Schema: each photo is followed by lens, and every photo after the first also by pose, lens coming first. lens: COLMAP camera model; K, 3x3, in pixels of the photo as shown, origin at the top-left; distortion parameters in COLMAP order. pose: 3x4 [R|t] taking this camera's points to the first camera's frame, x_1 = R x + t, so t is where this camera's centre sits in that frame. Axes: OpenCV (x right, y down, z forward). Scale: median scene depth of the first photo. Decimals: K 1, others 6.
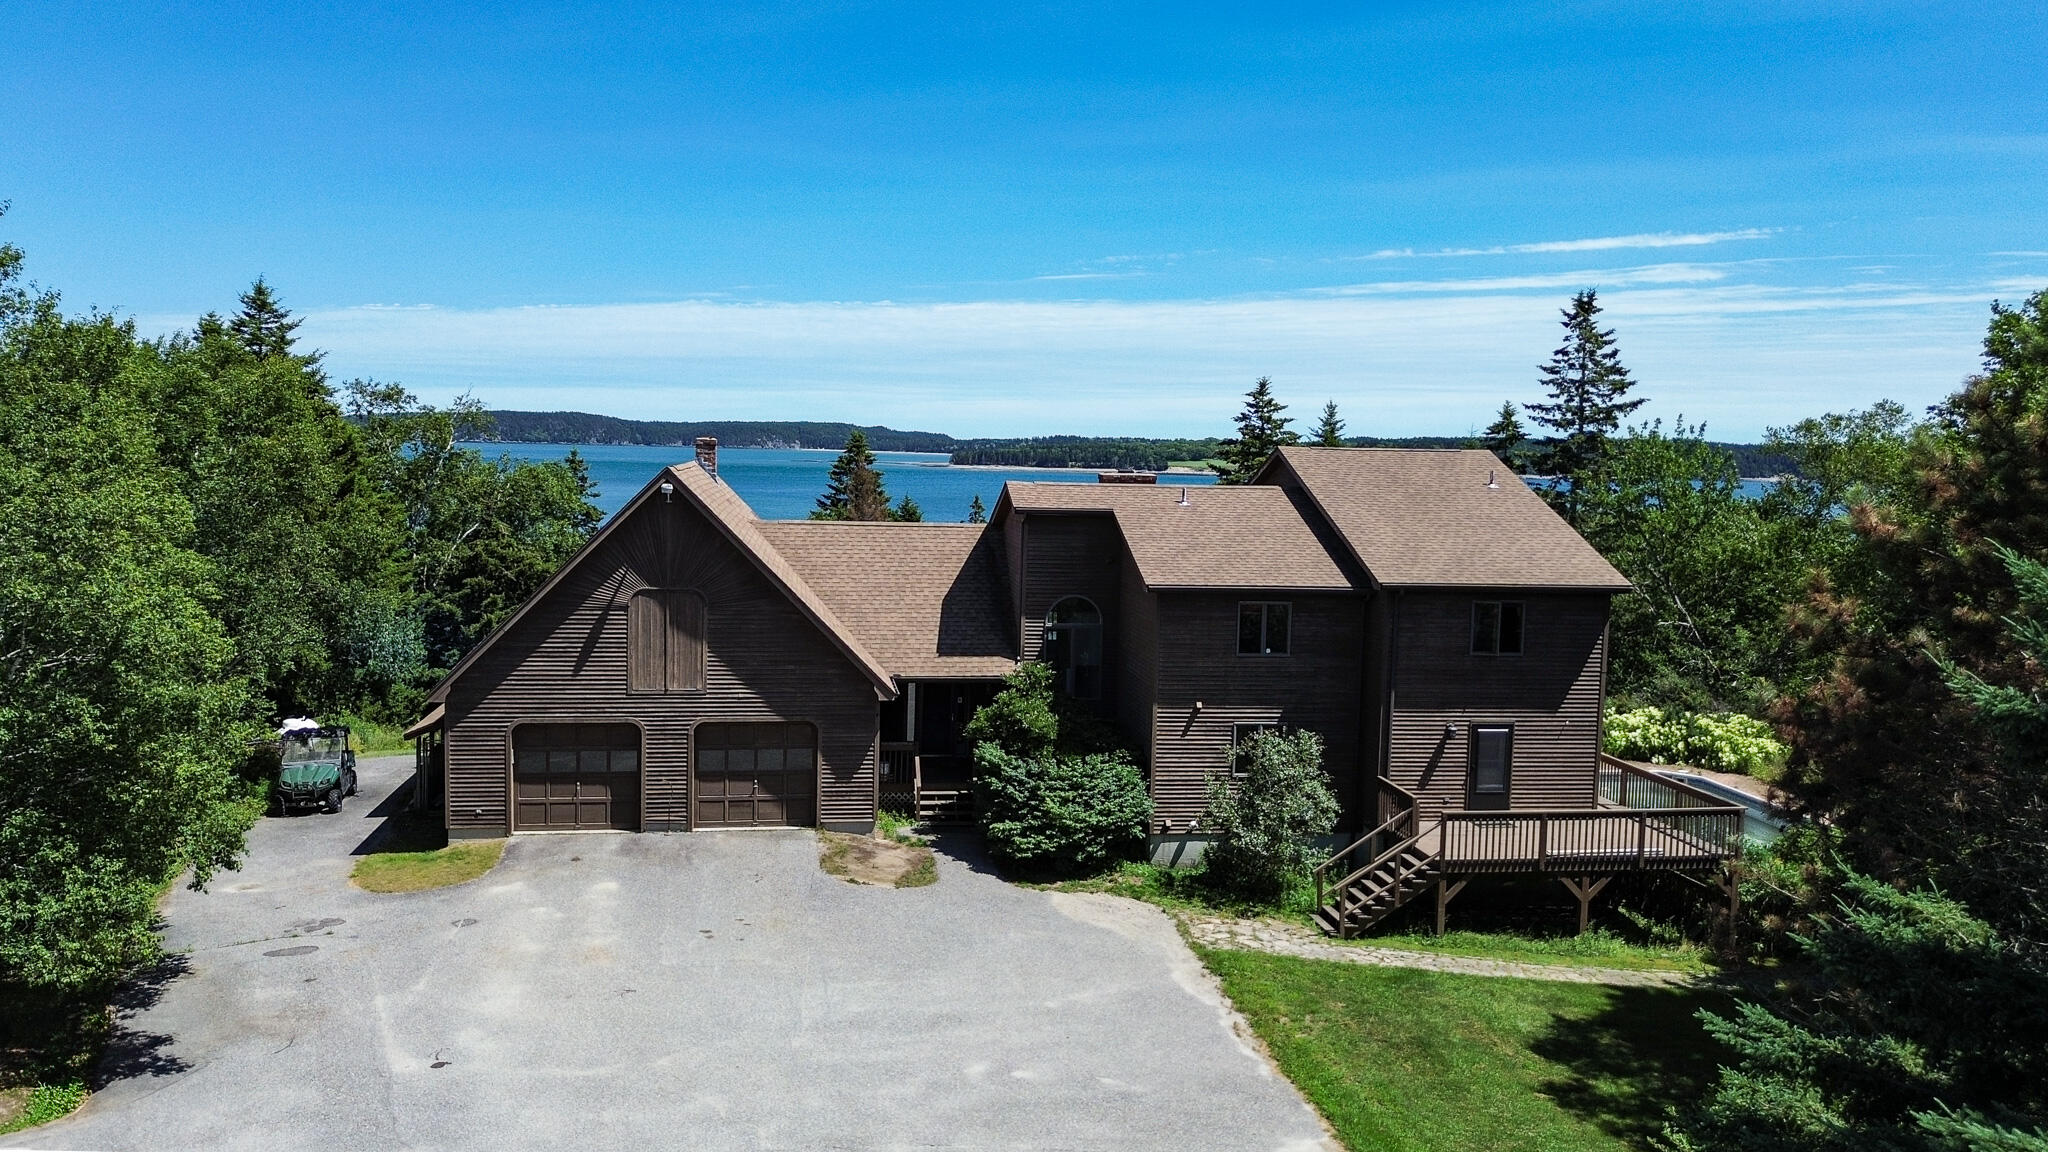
lens RADIAL K [[1491.2, 0, 1002.4], [0, 1491.2, 580.7], [0, 0, 1]] dist [0.095946, -0.199946]
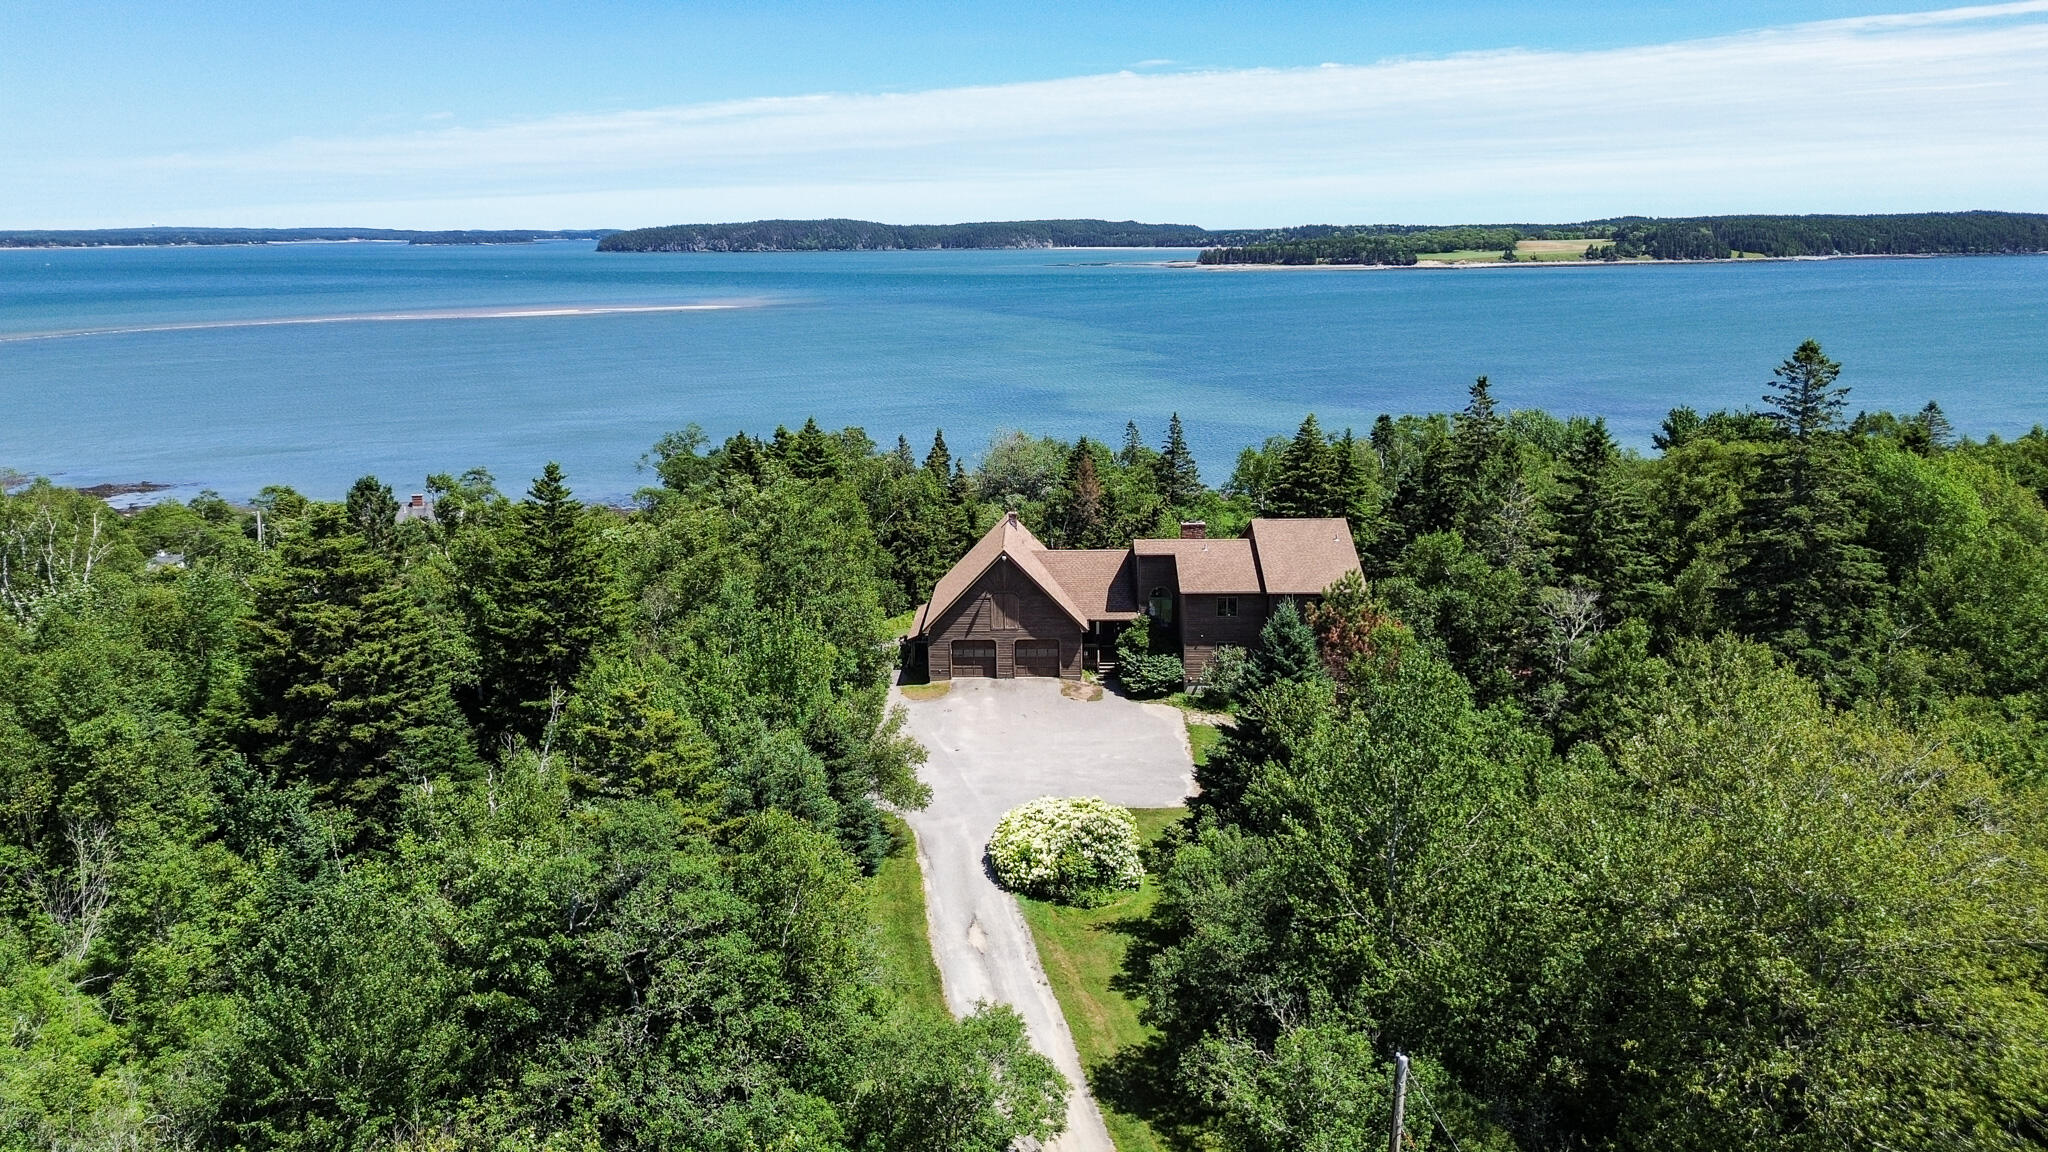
lens RADIAL K [[1452.4, 0, 1030.1], [0, 1452.4, 582.5], [0, 0, 1]] dist [0.070319, -0.071869]
pose [[0.988420, 0.005558, -0.151642, 0.223213], [0.016405, 0.989558, 0.143196, -0.388751], [0.150855, -0.144025, 0.978008, -1.575486]]
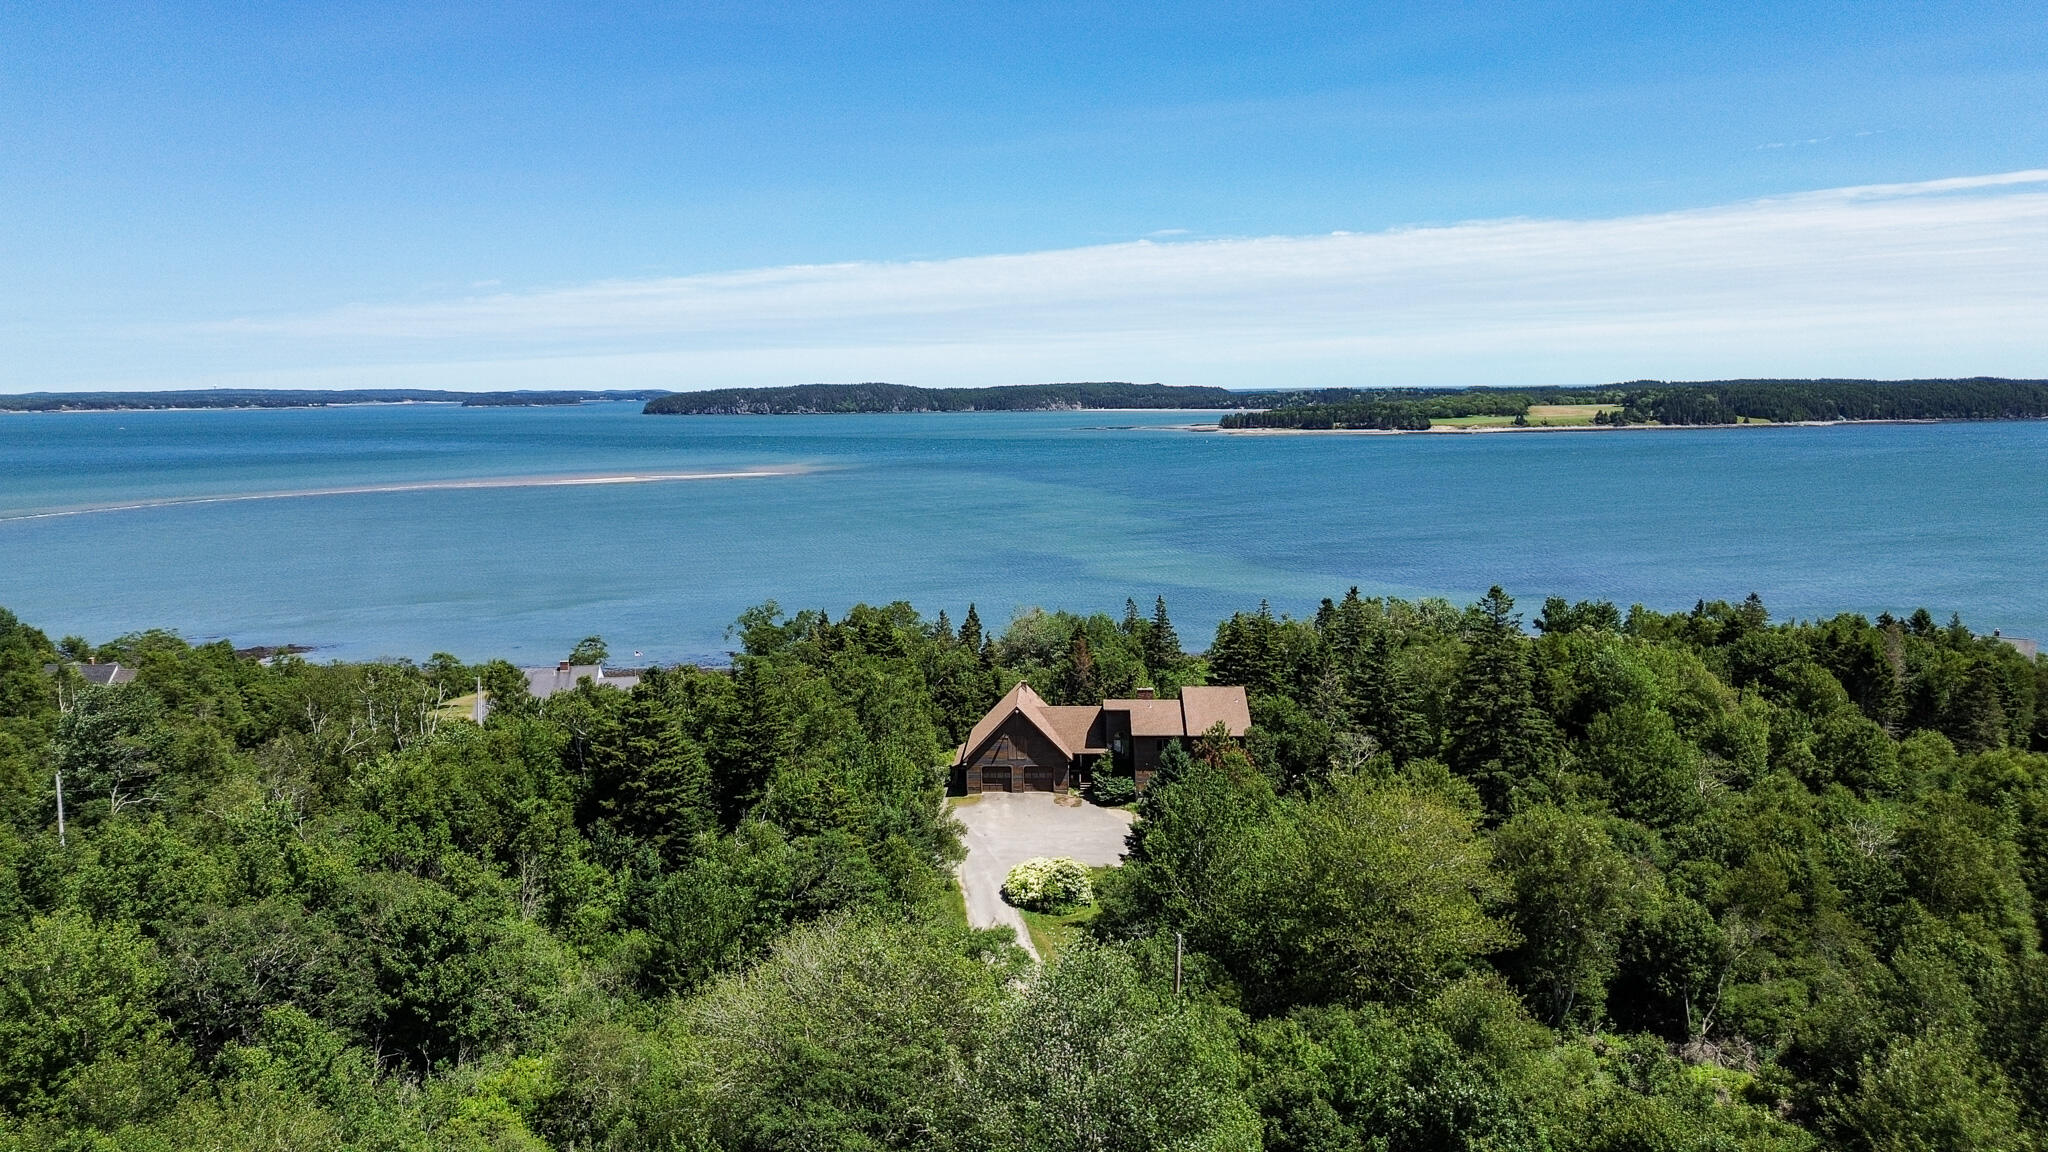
lens RADIAL K [[1451.3, 0, 1029.9], [0, 1451.3, 577.4], [0, 0, 1]] dist [0.087779, -0.101890]
pose [[0.985057, -0.009117, -0.171987, 0.507897], [0.015452, 0.999249, 0.035530, -0.572474], [0.171534, -0.037657, 0.984458, -2.942736]]
